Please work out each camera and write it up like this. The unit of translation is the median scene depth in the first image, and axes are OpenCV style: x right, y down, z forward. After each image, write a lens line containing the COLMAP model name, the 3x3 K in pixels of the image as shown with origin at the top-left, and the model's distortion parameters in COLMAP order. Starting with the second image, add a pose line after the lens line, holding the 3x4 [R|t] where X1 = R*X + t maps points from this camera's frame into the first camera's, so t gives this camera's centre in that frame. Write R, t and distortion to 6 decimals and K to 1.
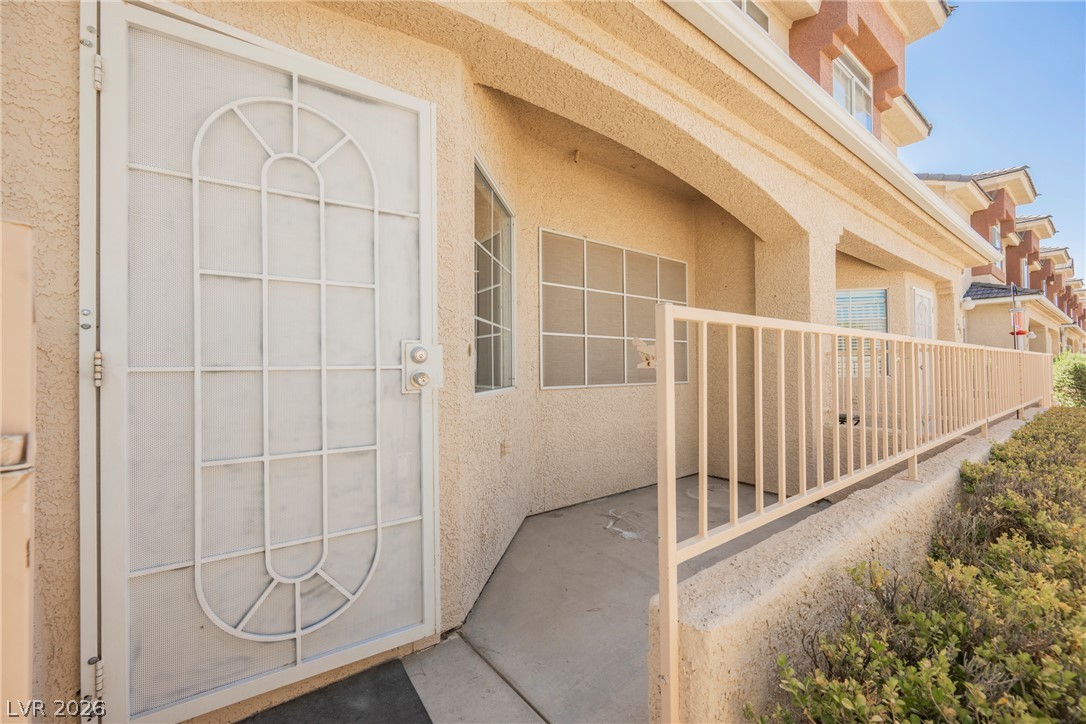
lens RADIAL K [[424.3, 0, 541.2], [0, 424.3, 363.5], [0, 0, 1]] dist [-0.001408, 0.000194]
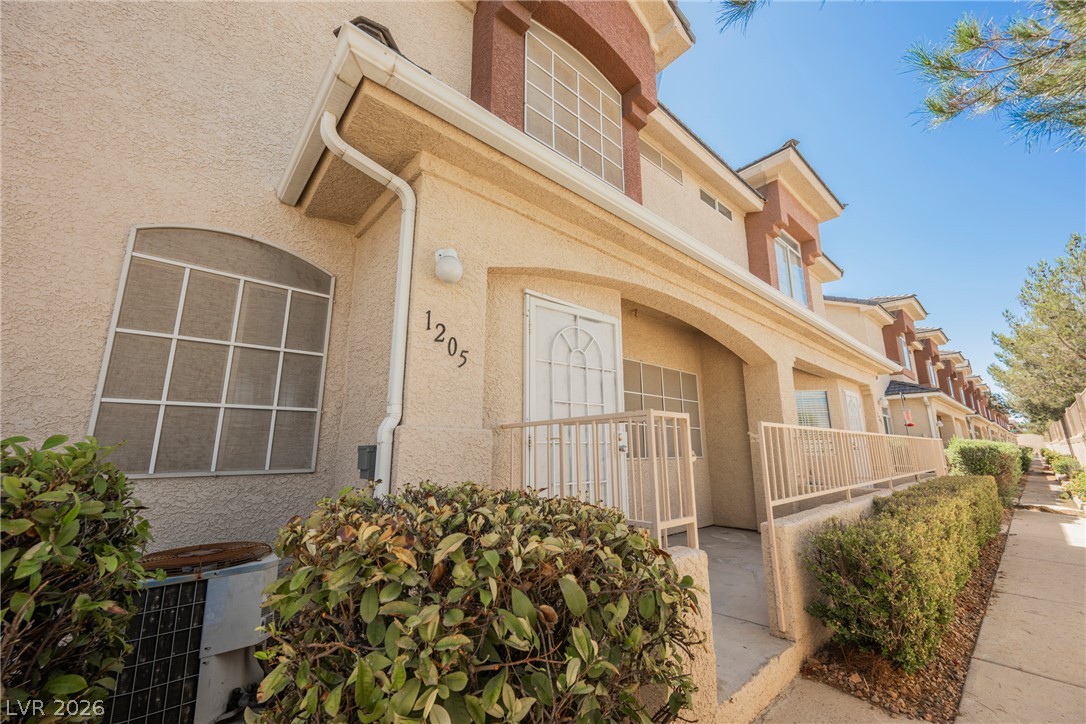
lens RADIAL K [[424.3, 0, 542.0], [0, 424.3, 365.1], [0, 0, 1]] dist [-0.001408, 0.000194]
pose [[0.996172, 0.021965, 0.084605, -0.220160], [-0.005755, 0.982295, -0.187254, 0.006810], [-0.087220, 0.186050, 0.978661, -0.278896]]
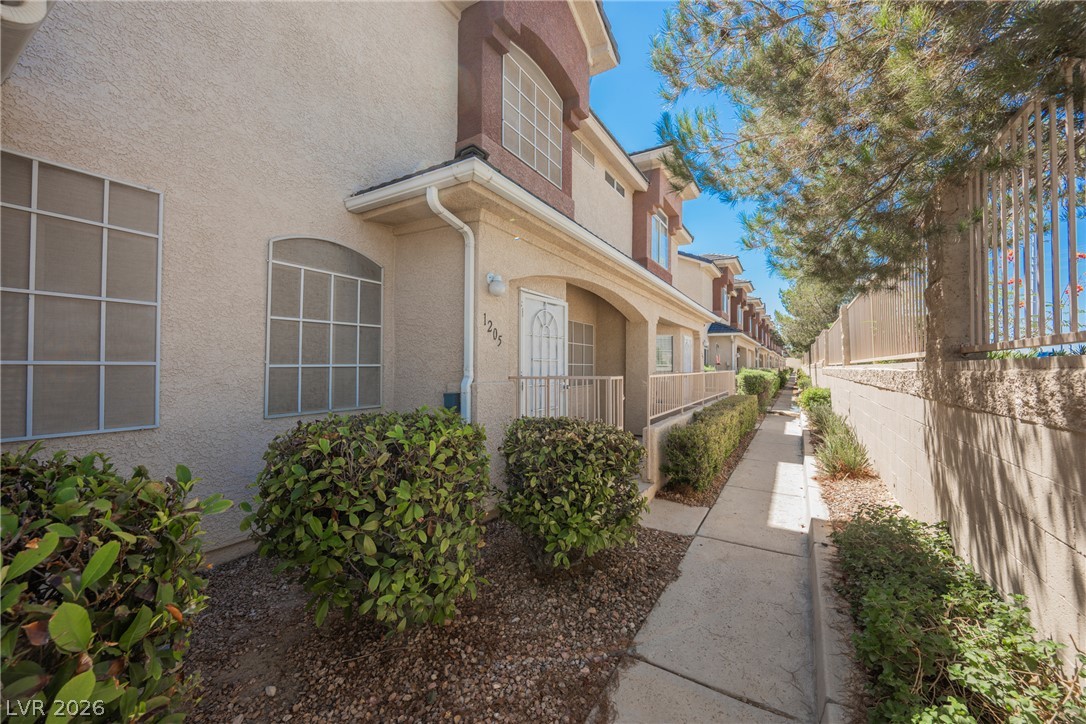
lens RADIAL K [[424.3, 0, 541.8], [0, 424.3, 364.0], [0, 0, 1]] dist [-0.001408, 0.000194]
pose [[0.921909, 0.013413, 0.387175, -0.450156], [-0.015036, 0.999886, 0.001164, -0.037641], [-0.387115, -0.006895, 0.922006, -0.515371]]
